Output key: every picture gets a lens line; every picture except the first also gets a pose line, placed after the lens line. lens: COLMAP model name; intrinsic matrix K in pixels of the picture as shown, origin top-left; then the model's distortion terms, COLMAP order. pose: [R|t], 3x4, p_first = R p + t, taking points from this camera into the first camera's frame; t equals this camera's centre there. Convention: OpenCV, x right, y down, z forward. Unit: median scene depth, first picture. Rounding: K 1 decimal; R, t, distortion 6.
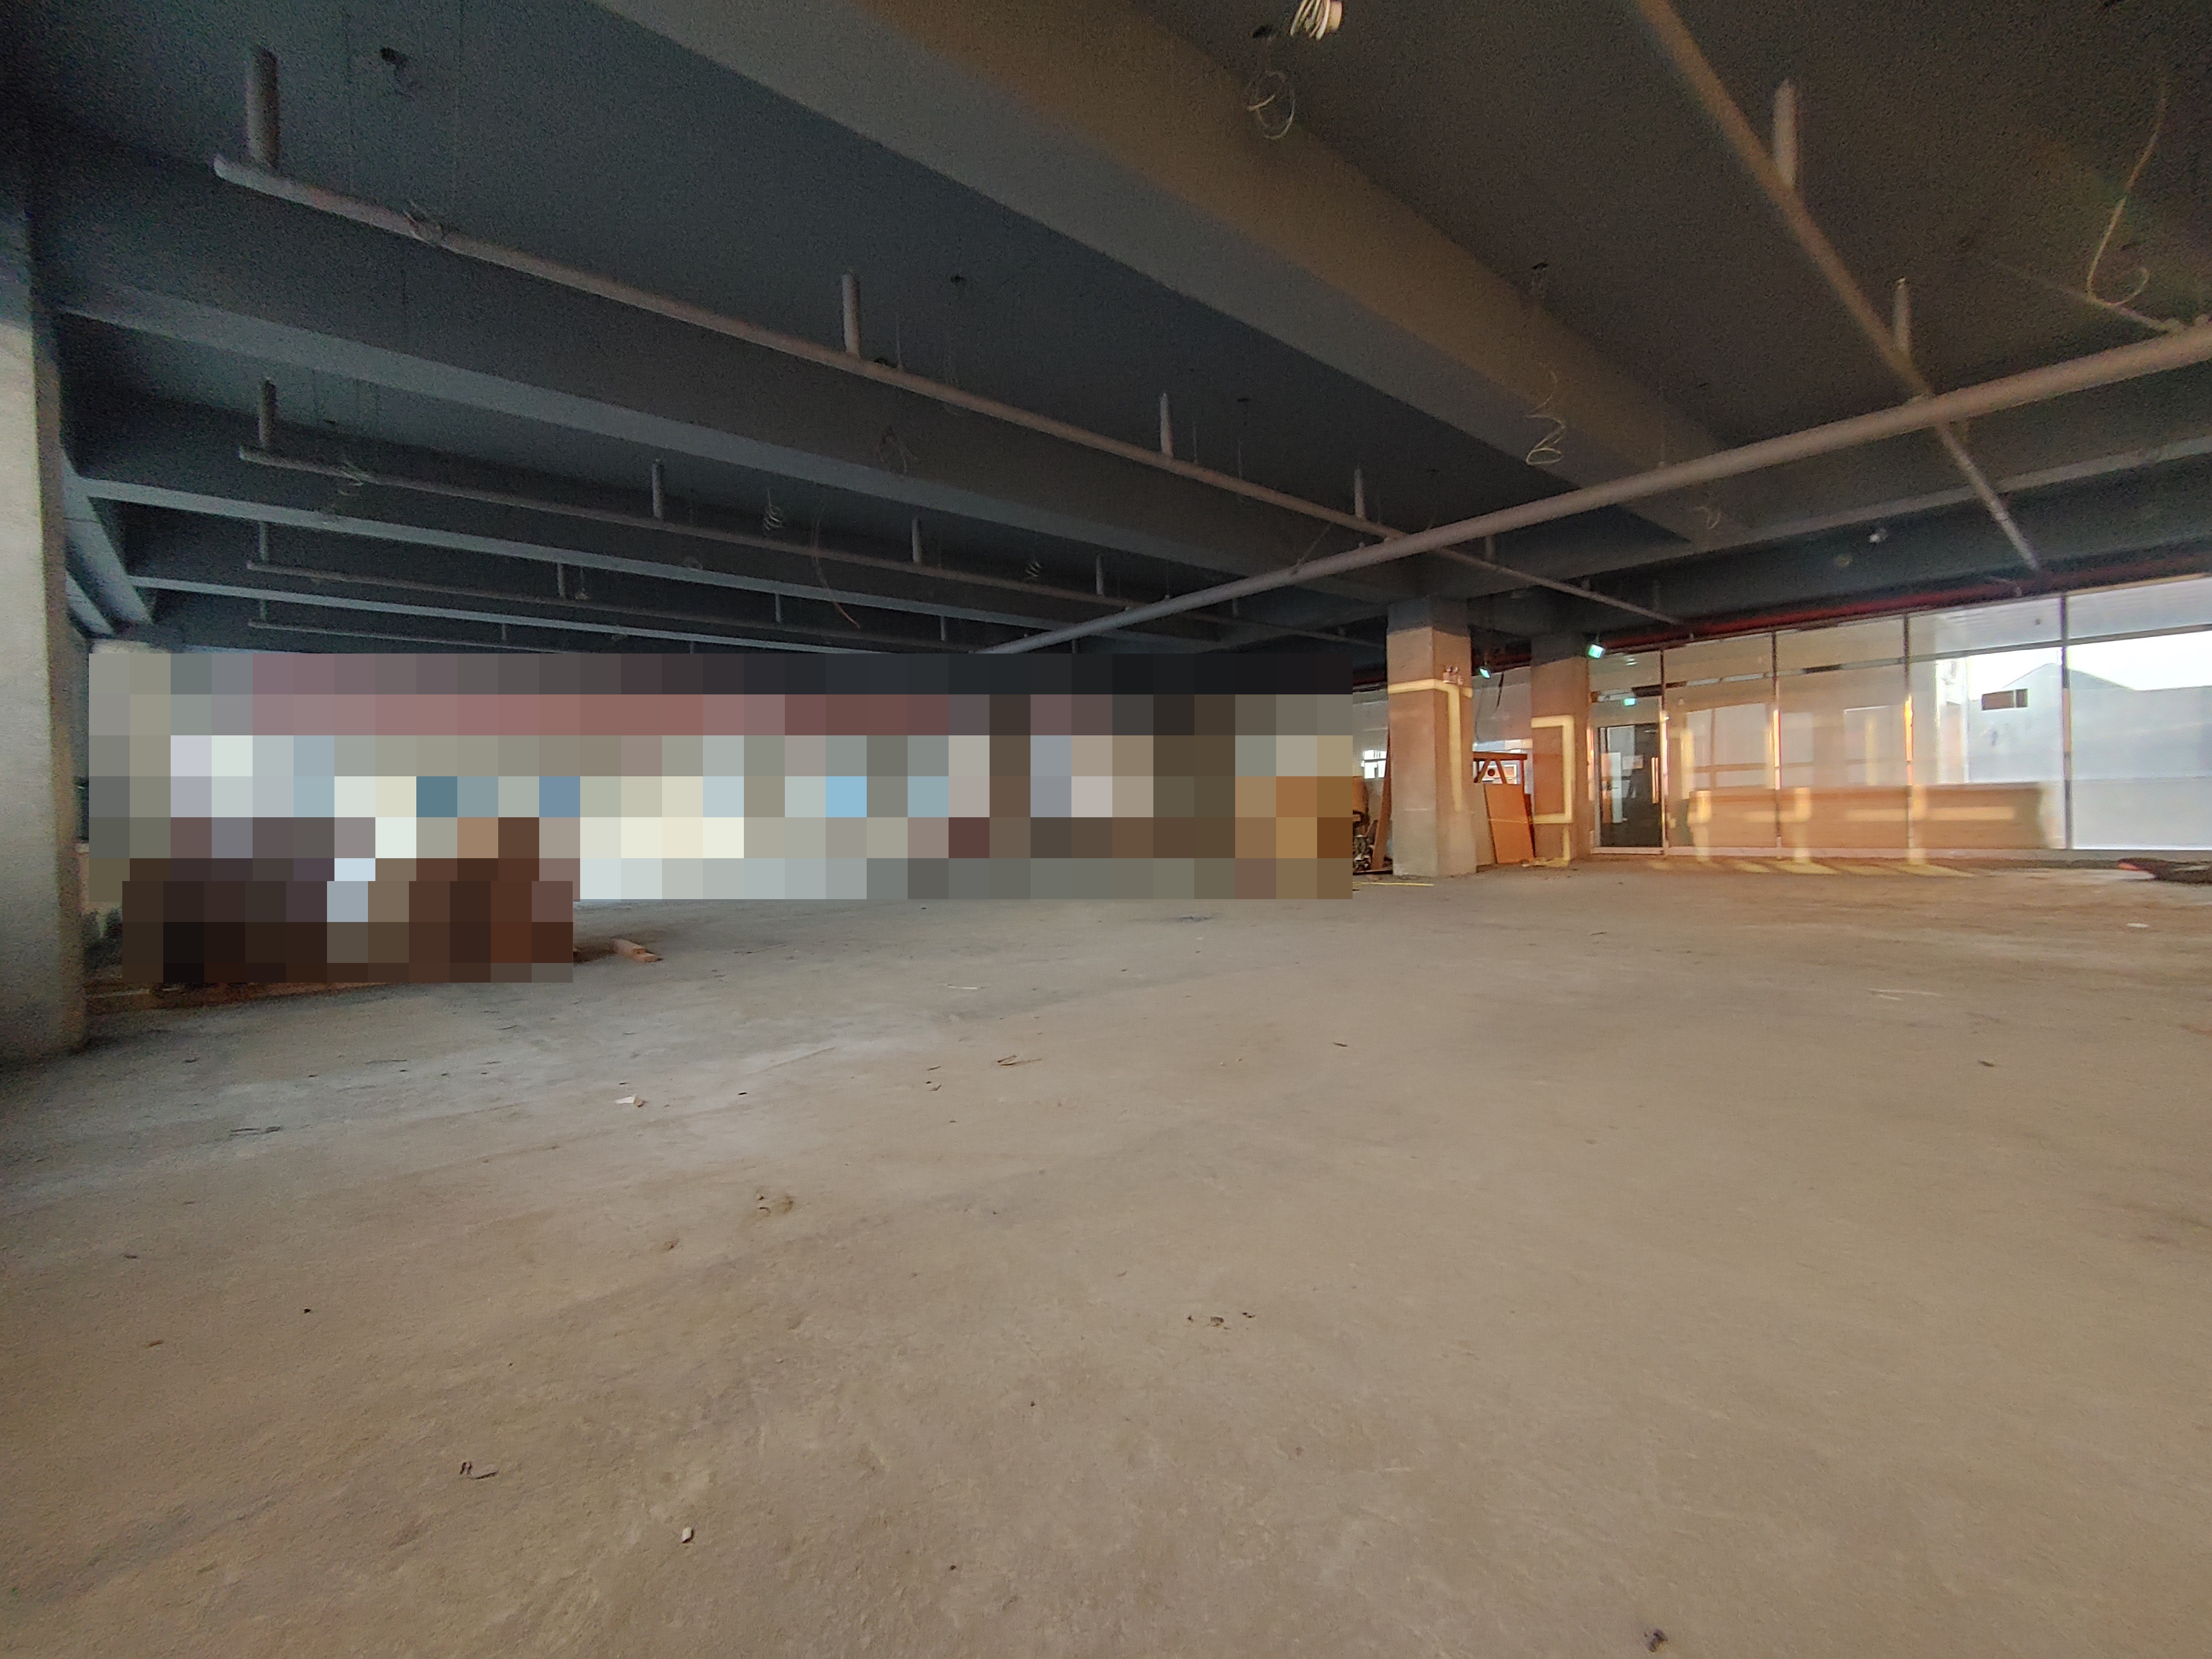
lens RADIAL K [[952.9, 0, 1125.5], [0, 952.9, 817.6], [0, 0, 1]] dist [0.003293, 0.000273]
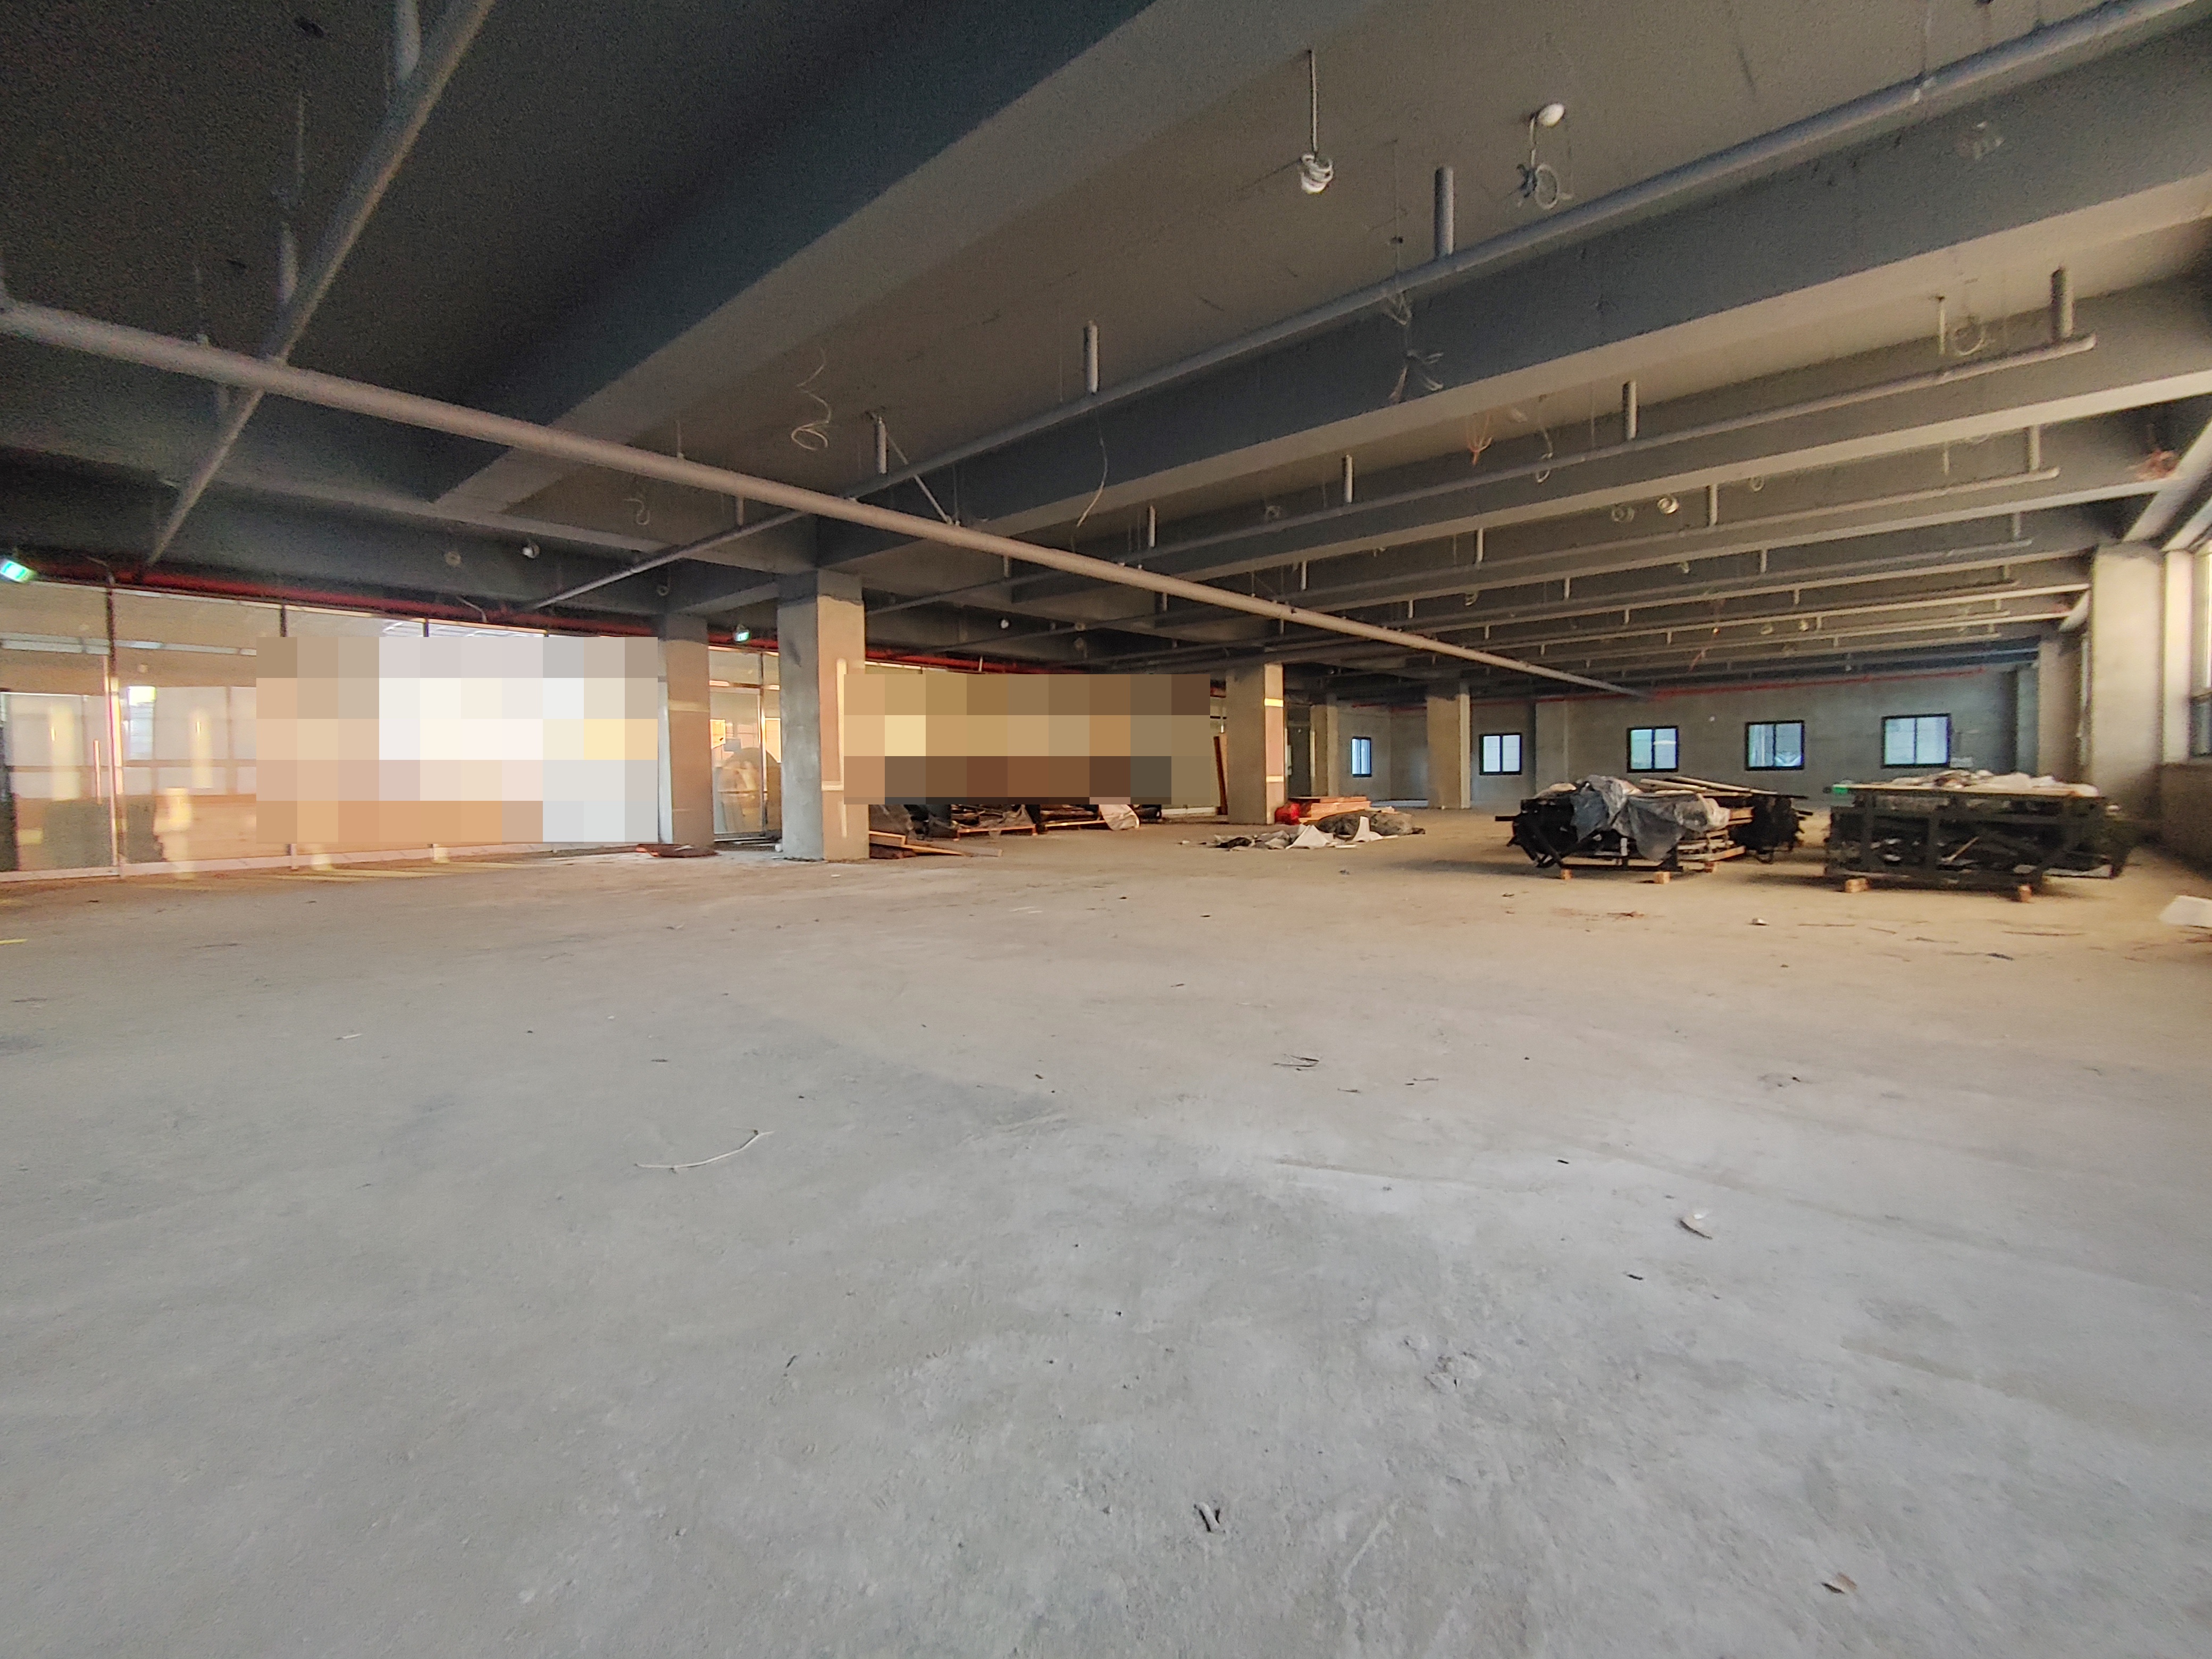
lens RADIAL K [[952.9, 0, 1125.5], [0, 952.9, 817.6], [0, 0, 1]] dist [0.003293, 0.000273]
pose [[-0.118084, -0.005724, 0.992987, -0.267618], [0.024999, 0.999649, 0.008736, 0.008260], [-0.992689, 0.025856, -0.117900, 0.356904]]
